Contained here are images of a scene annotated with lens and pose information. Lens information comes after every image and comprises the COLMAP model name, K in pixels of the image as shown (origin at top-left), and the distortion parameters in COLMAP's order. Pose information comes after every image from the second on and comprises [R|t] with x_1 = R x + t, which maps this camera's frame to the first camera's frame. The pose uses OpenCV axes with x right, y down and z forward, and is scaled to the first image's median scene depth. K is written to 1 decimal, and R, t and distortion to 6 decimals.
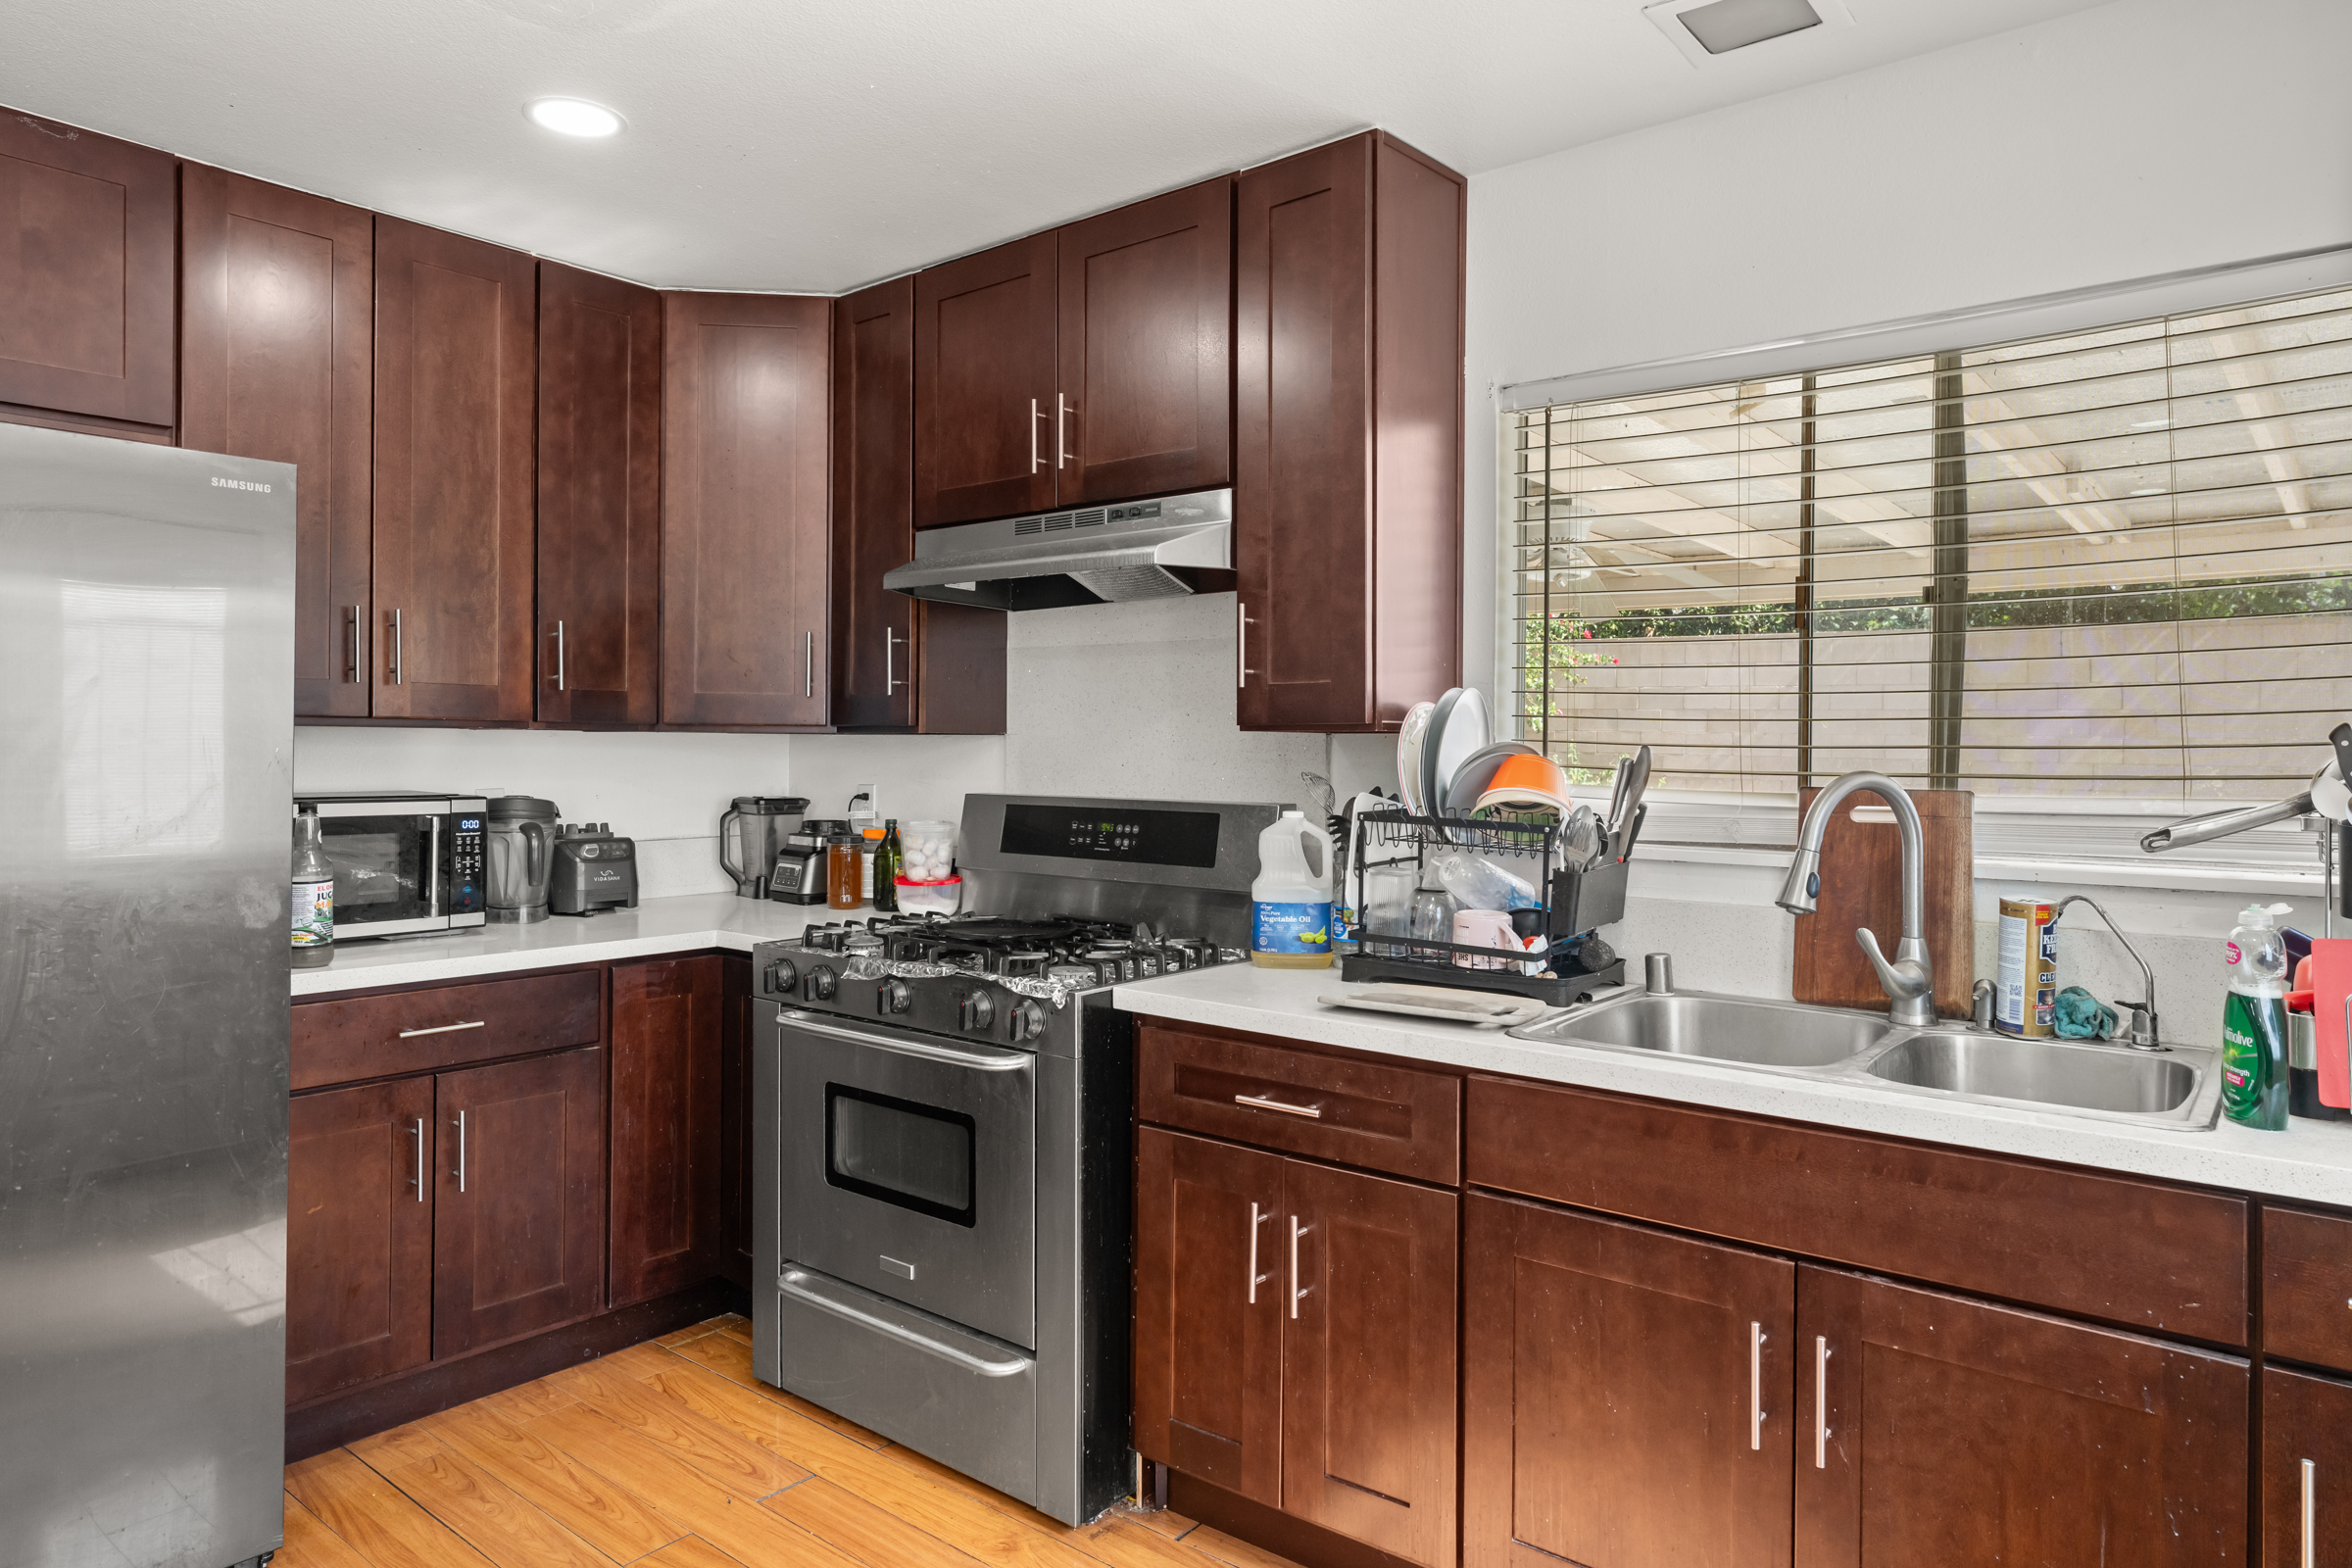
lens RADIAL K [[1451.8, 0, 1169.3], [0, 1451.8, 747.4], [0, 0, 1]] dist [0.002043, 0.000730]
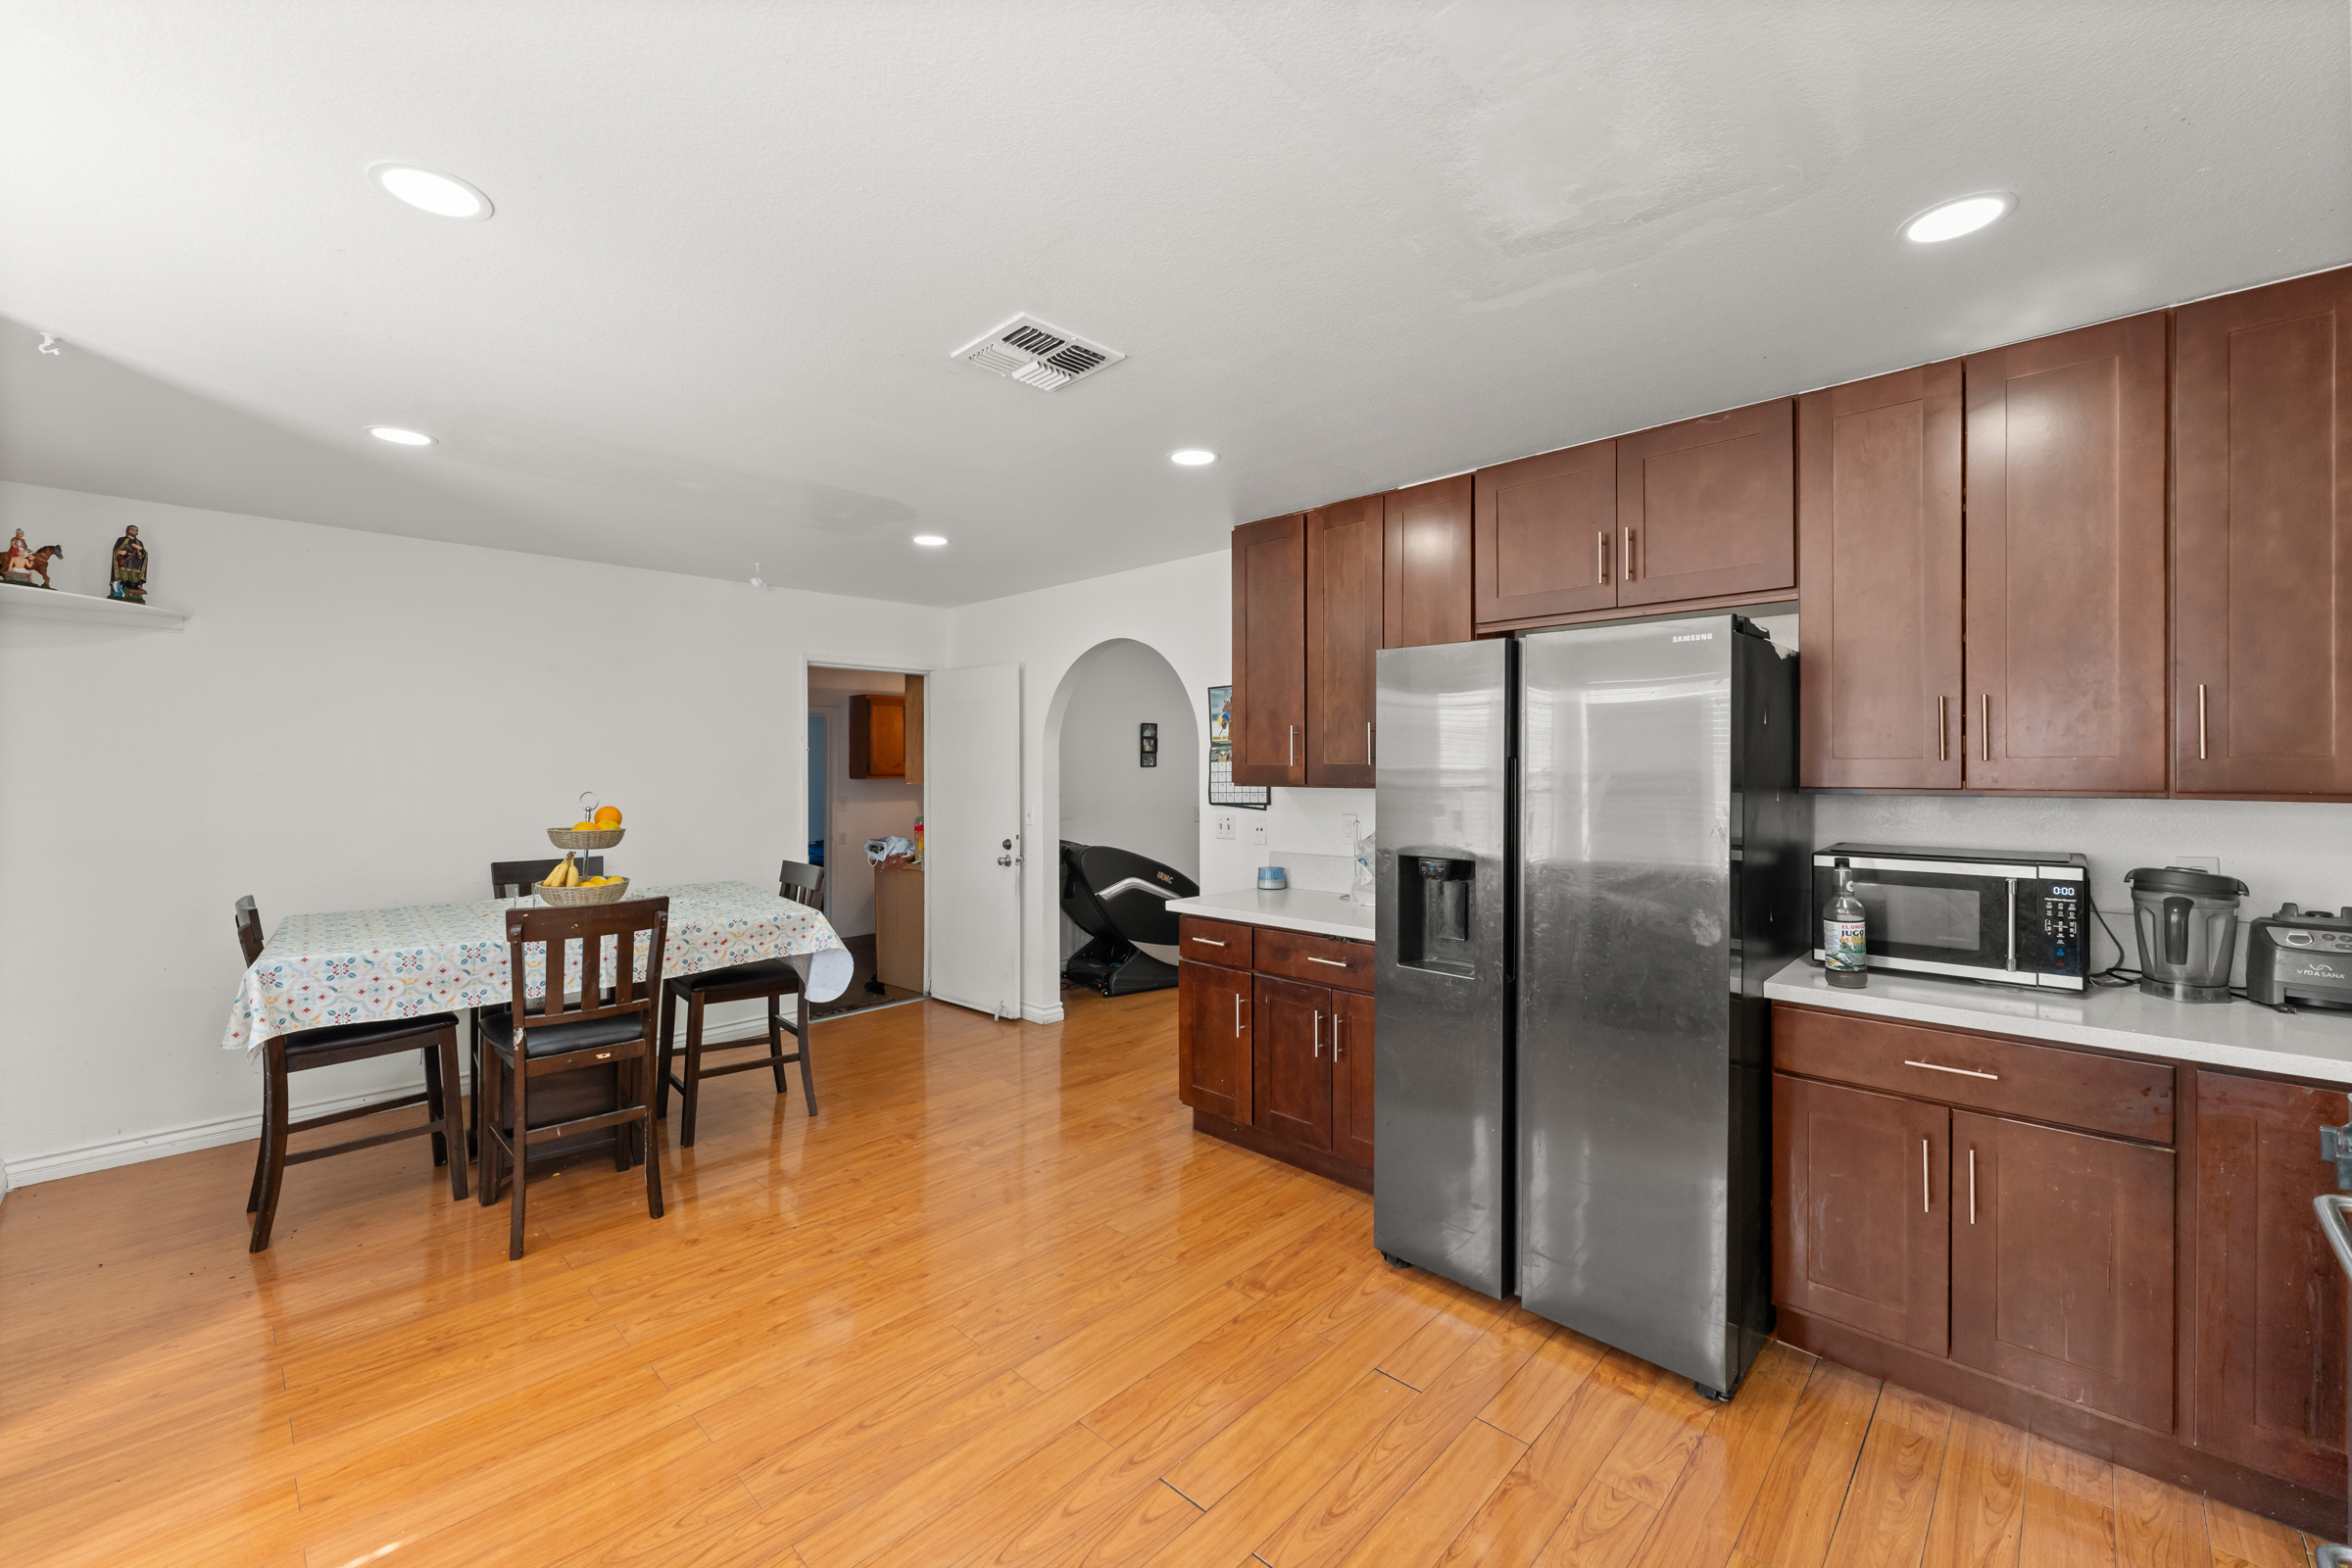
lens RADIAL K [[942.9, 0, 1170.0], [0, 942.9, 772.0], [0, 0, 1]] dist [0.000799, -0.000895]
pose [[-0.085244, -0.001974, -0.996358, 0.312083], [0.004043, 0.999989, -0.002327, -0.042338], [0.996352, -0.004227, -0.085235, 0.509989]]
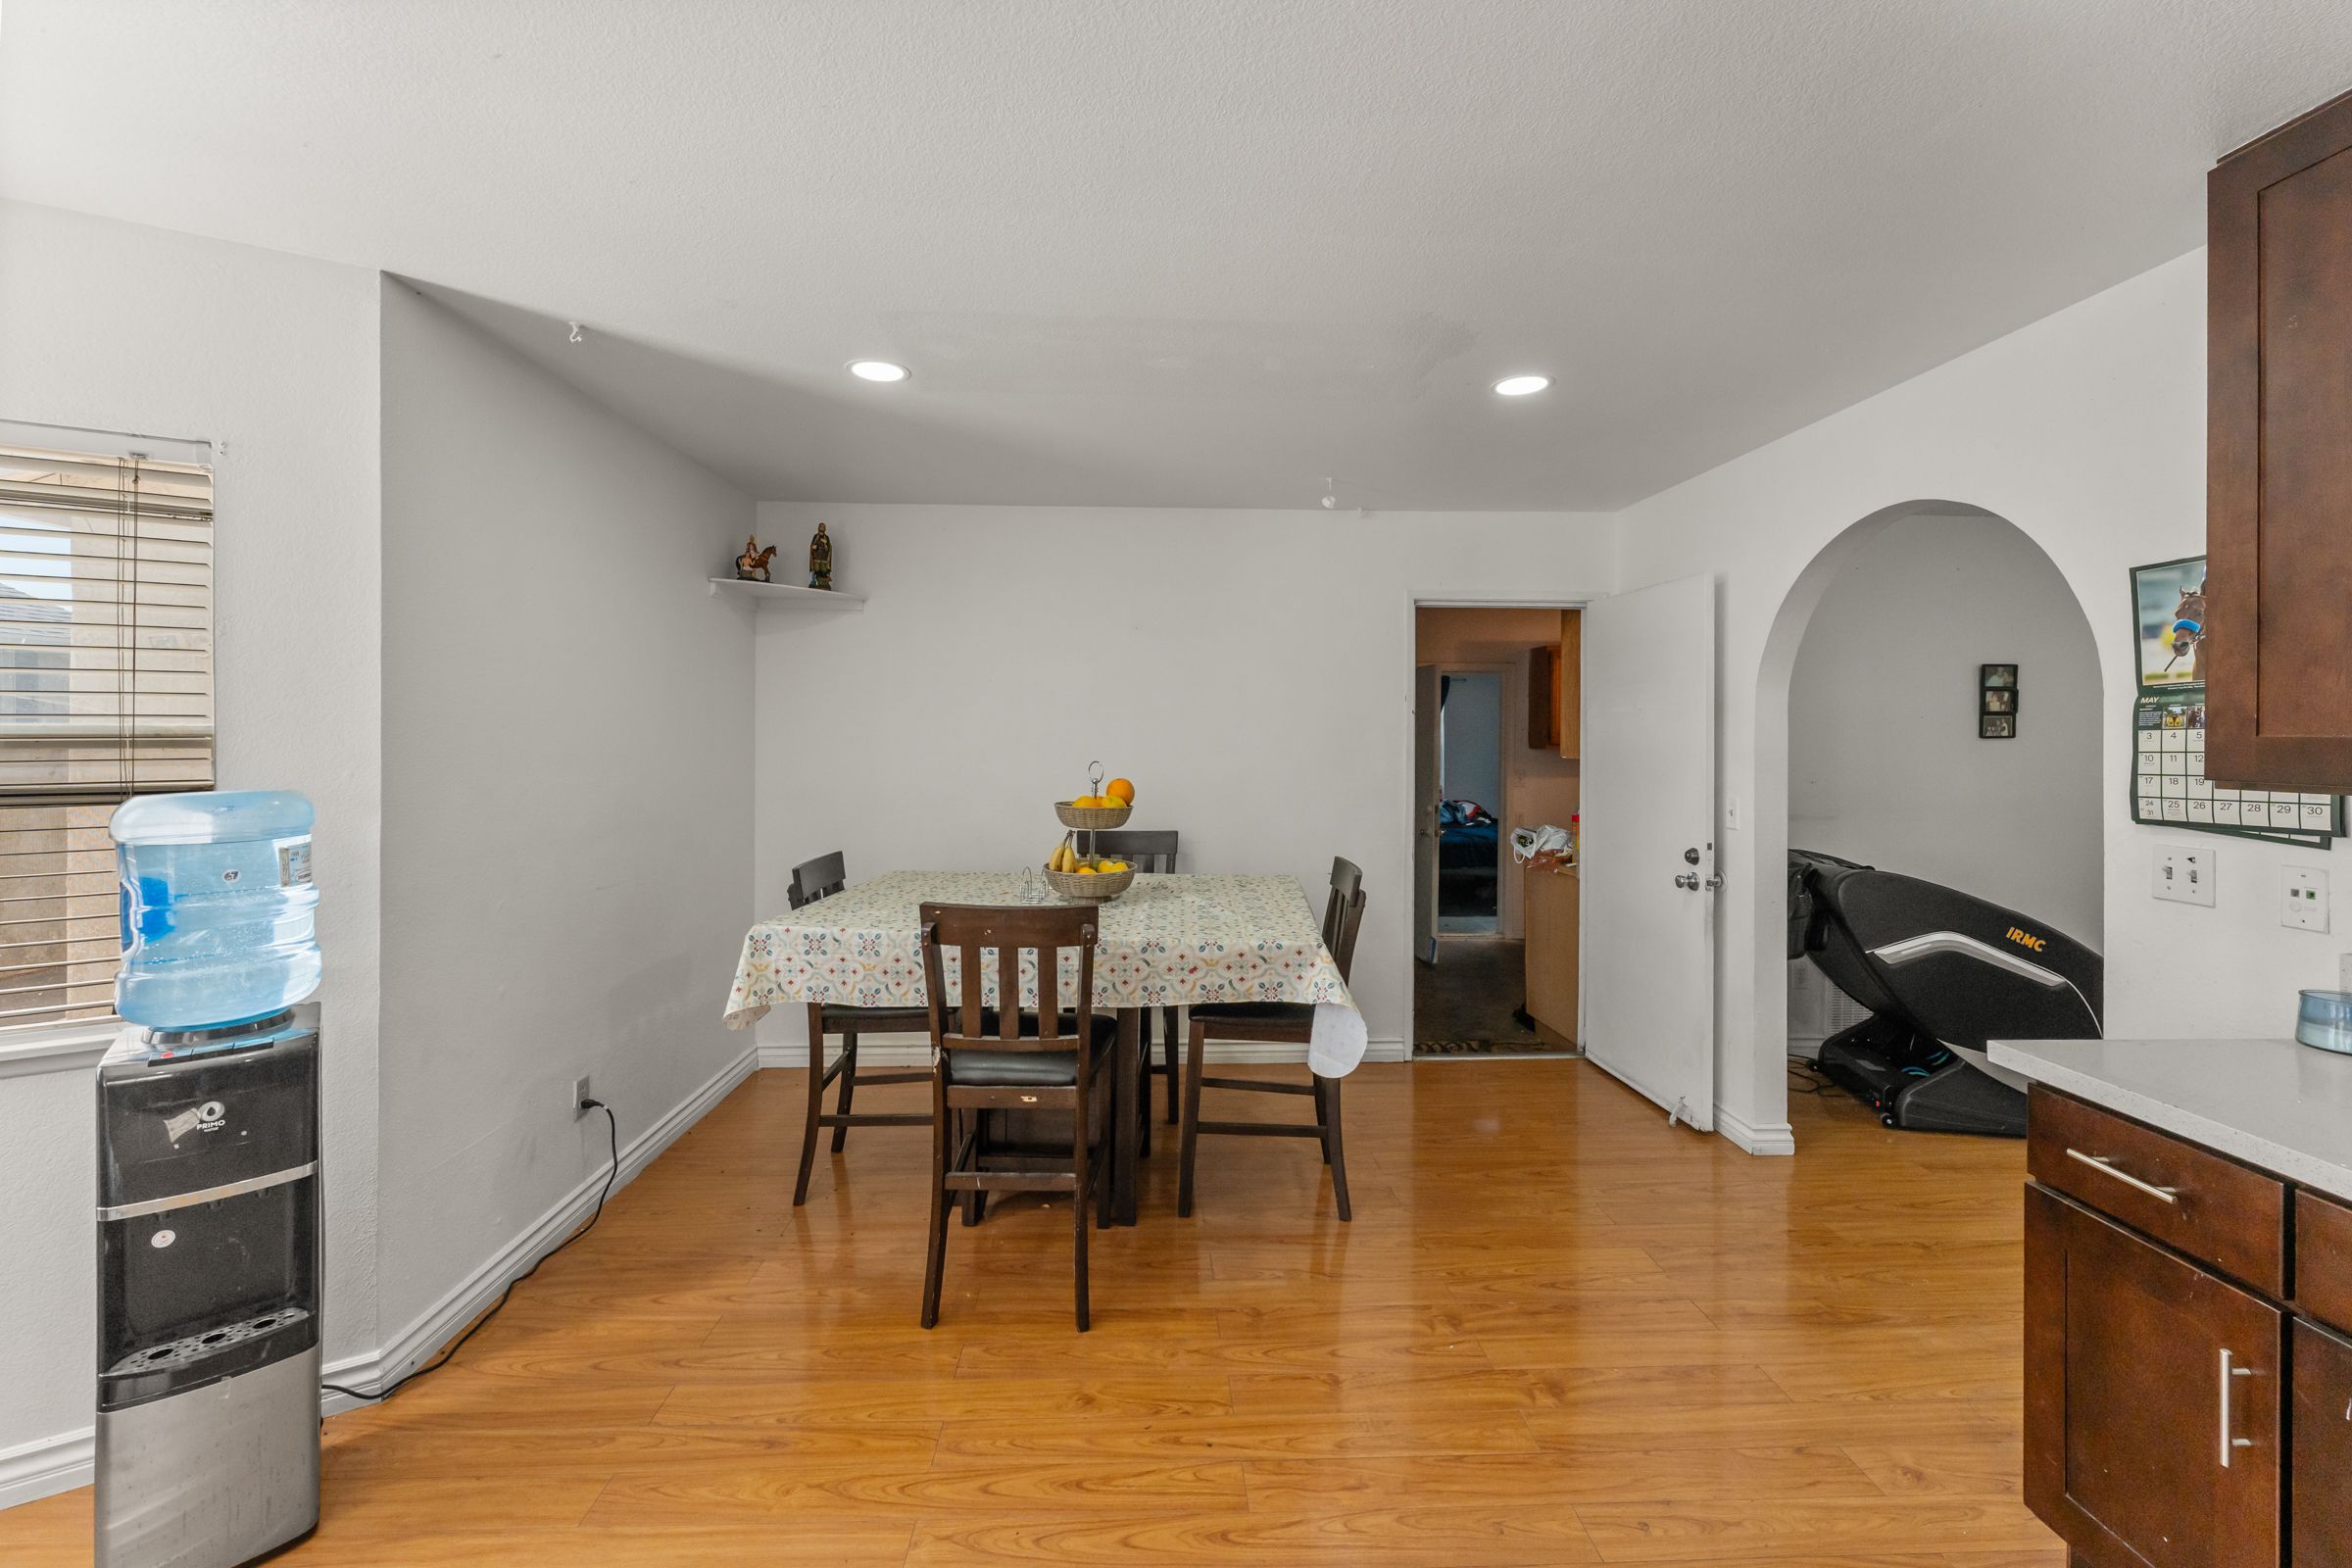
lens RADIAL K [[942.9, 0, 1181.1], [0, 942.9, 729.7], [0, 0, 1]] dist [0.000799, -0.000895]
pose [[-0.748889, -0.013474, -0.662559, -0.304241], [-0.009572, 0.999909, -0.009515, -0.049334], [0.662627, -0.000784, -0.748949, 0.497407]]
